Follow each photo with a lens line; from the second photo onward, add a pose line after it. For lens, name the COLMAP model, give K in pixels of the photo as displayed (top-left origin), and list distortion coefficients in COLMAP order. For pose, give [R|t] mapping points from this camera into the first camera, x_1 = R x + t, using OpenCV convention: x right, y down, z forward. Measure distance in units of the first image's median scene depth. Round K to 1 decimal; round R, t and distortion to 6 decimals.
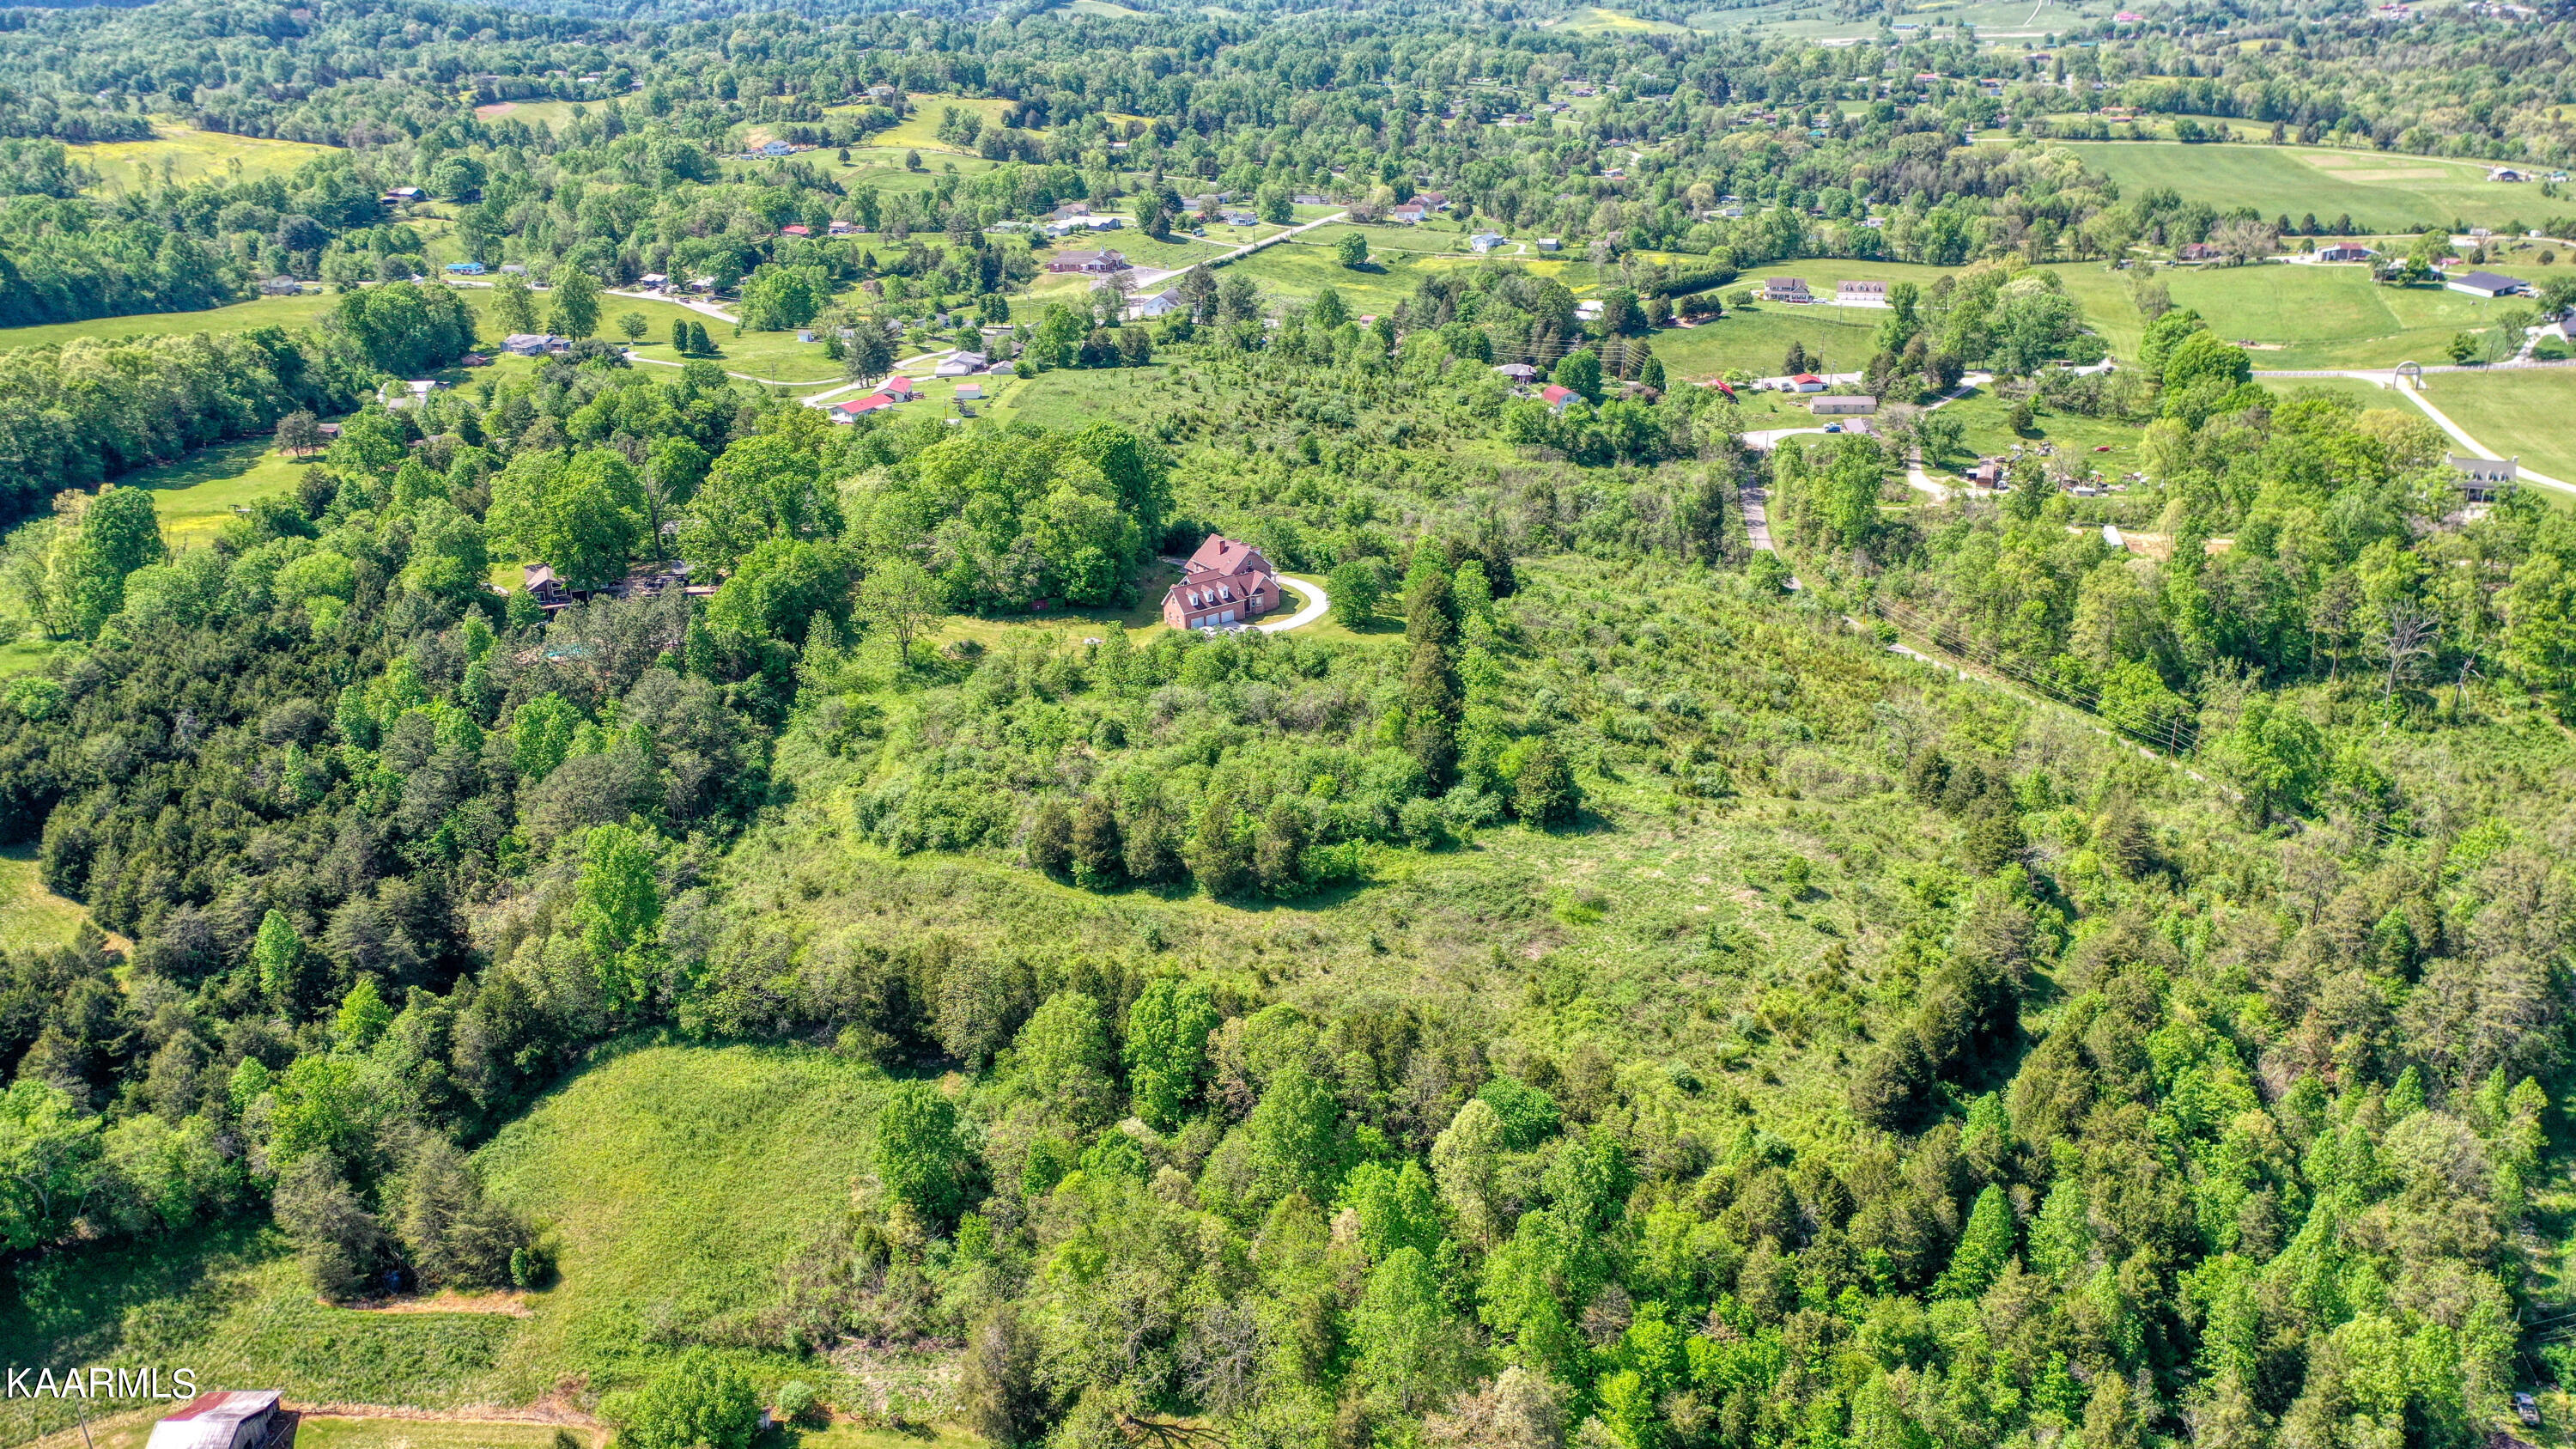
lens RADIAL K [[2151.4, 0, 1286.8], [0, 2151.4, 722.4], [0, 0, 1]] dist [-0.015066, -0.000632]
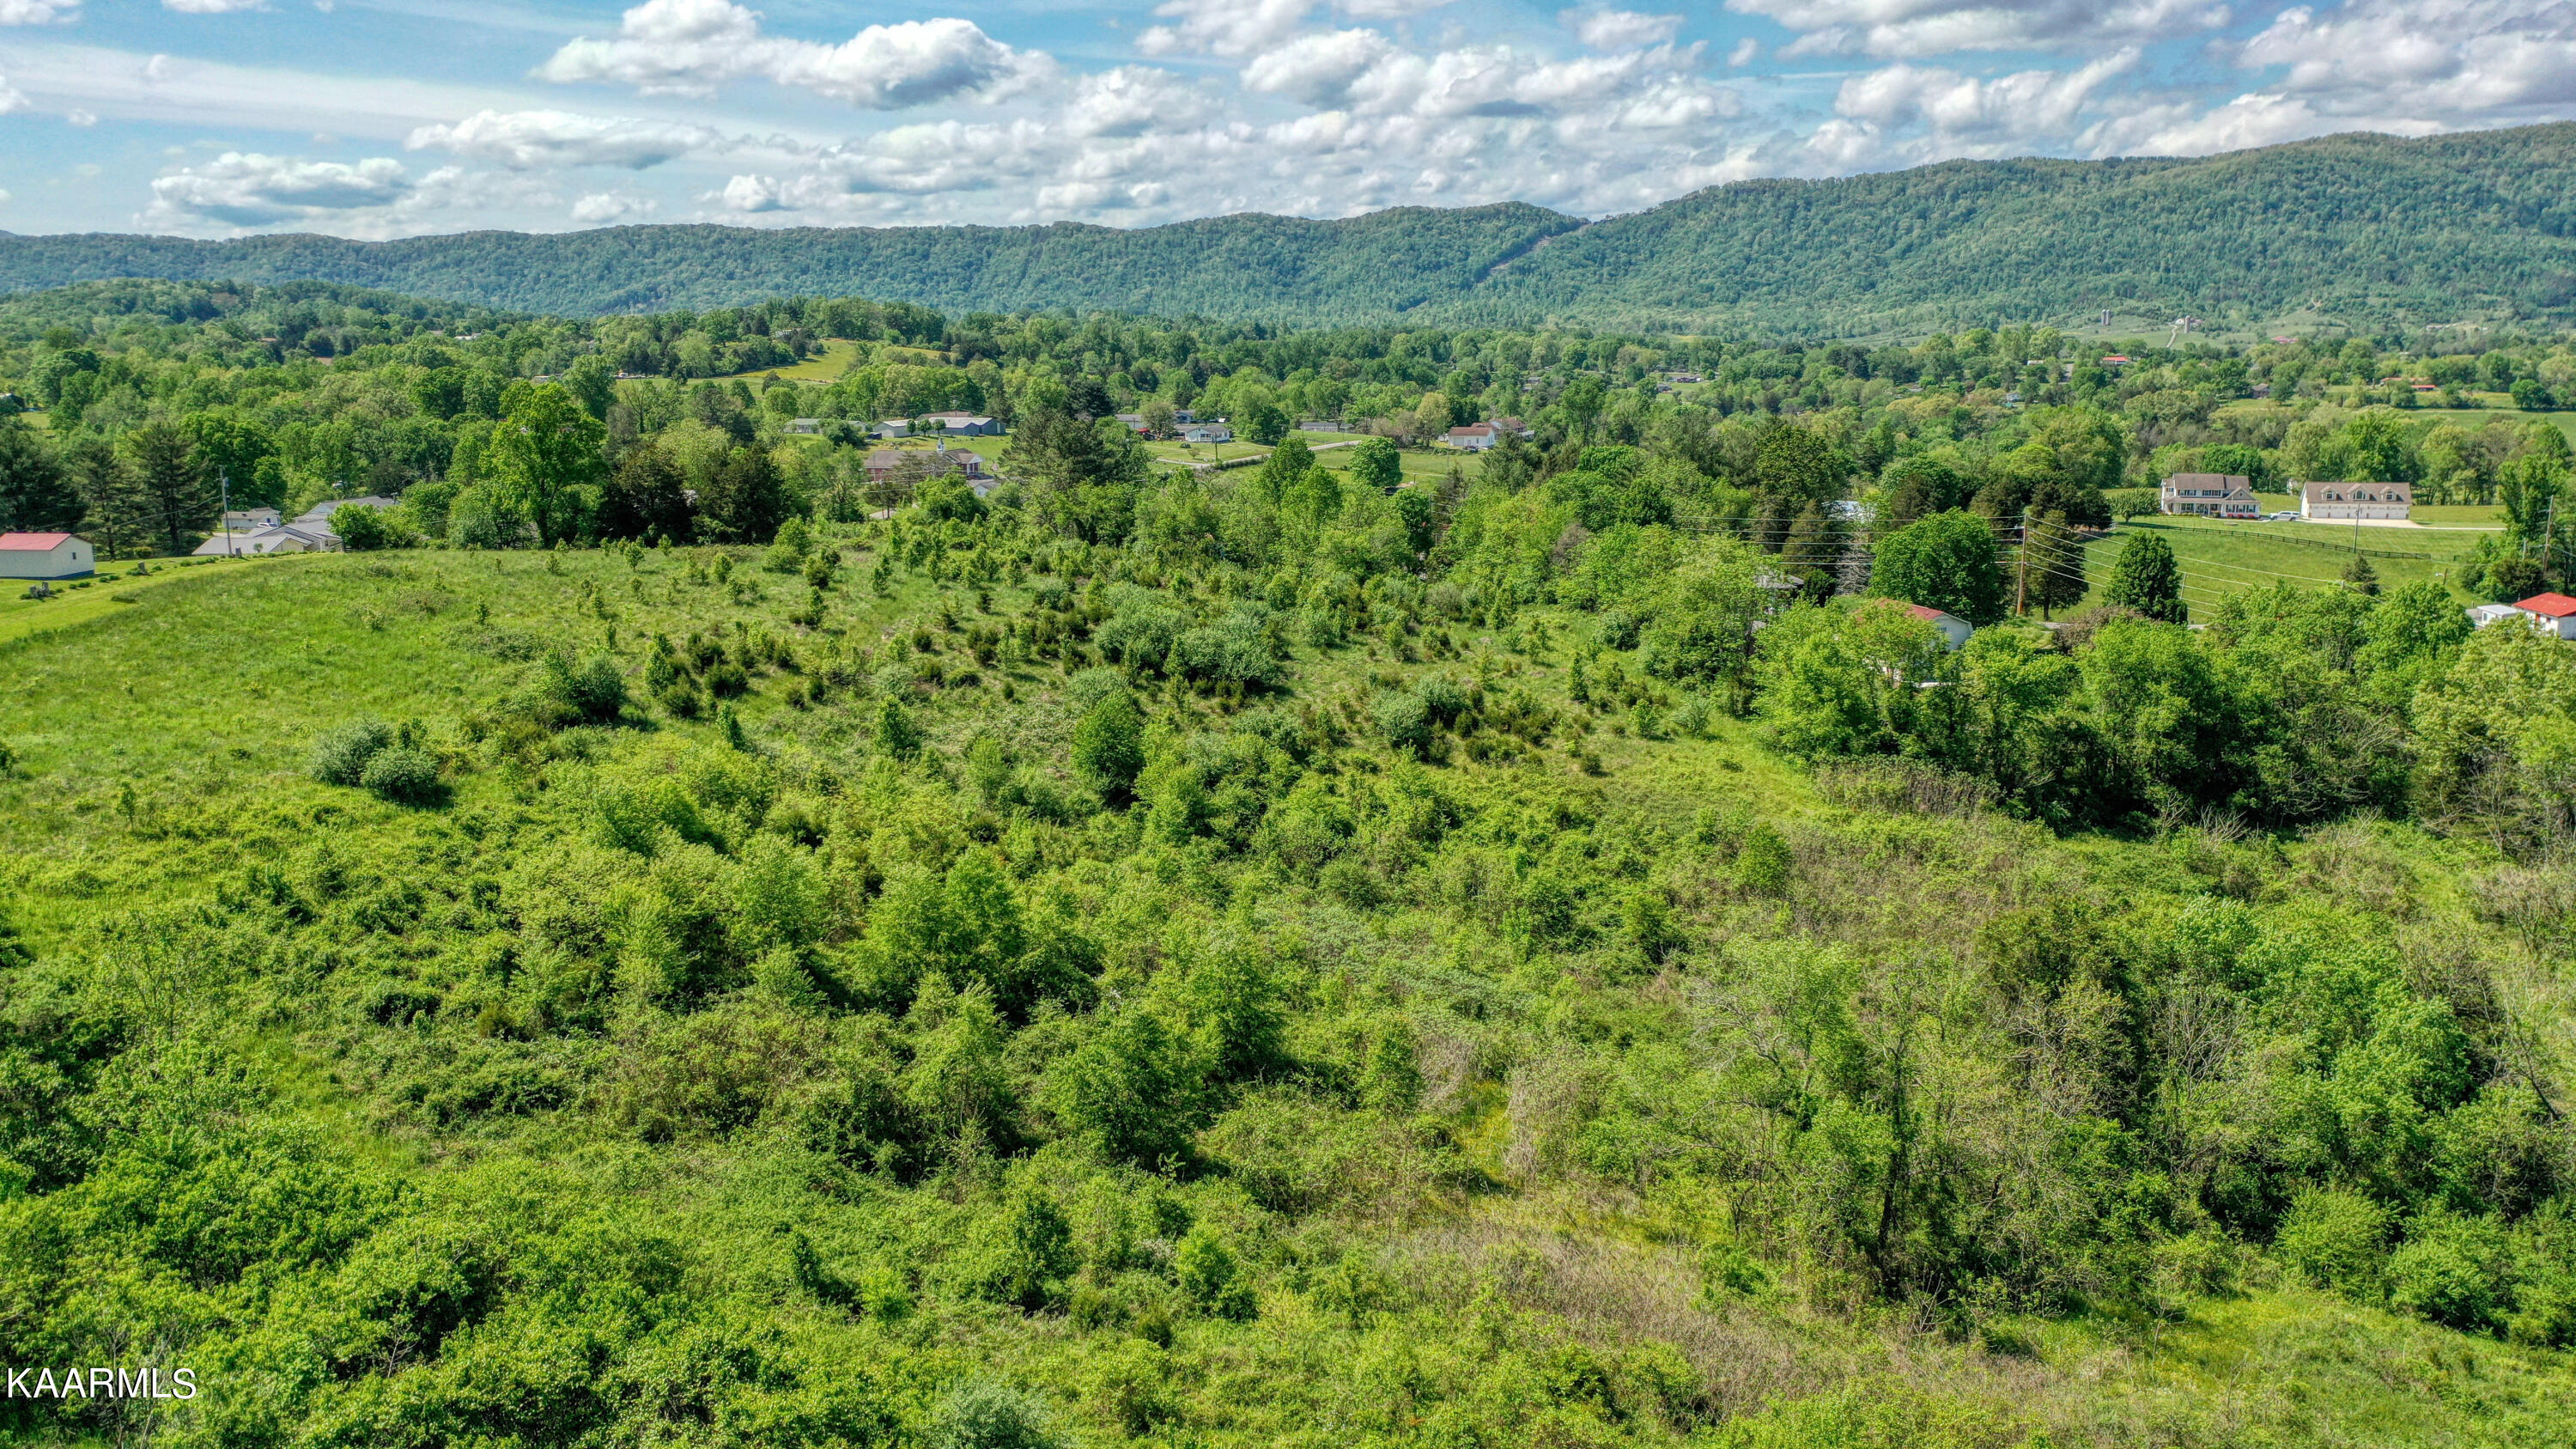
lens RADIAL K [[2030.4, 0, 1301.0], [0, 2030.4, 726.2], [0, 0, 1]] dist [0.009865, 0.000461]
pose [[0.999453, 0.018493, -0.027400, 0.042267], [-0.022799, 0.985816, -0.166275, -0.084688], [0.023937, 0.166809, 0.985699, 0.716745]]
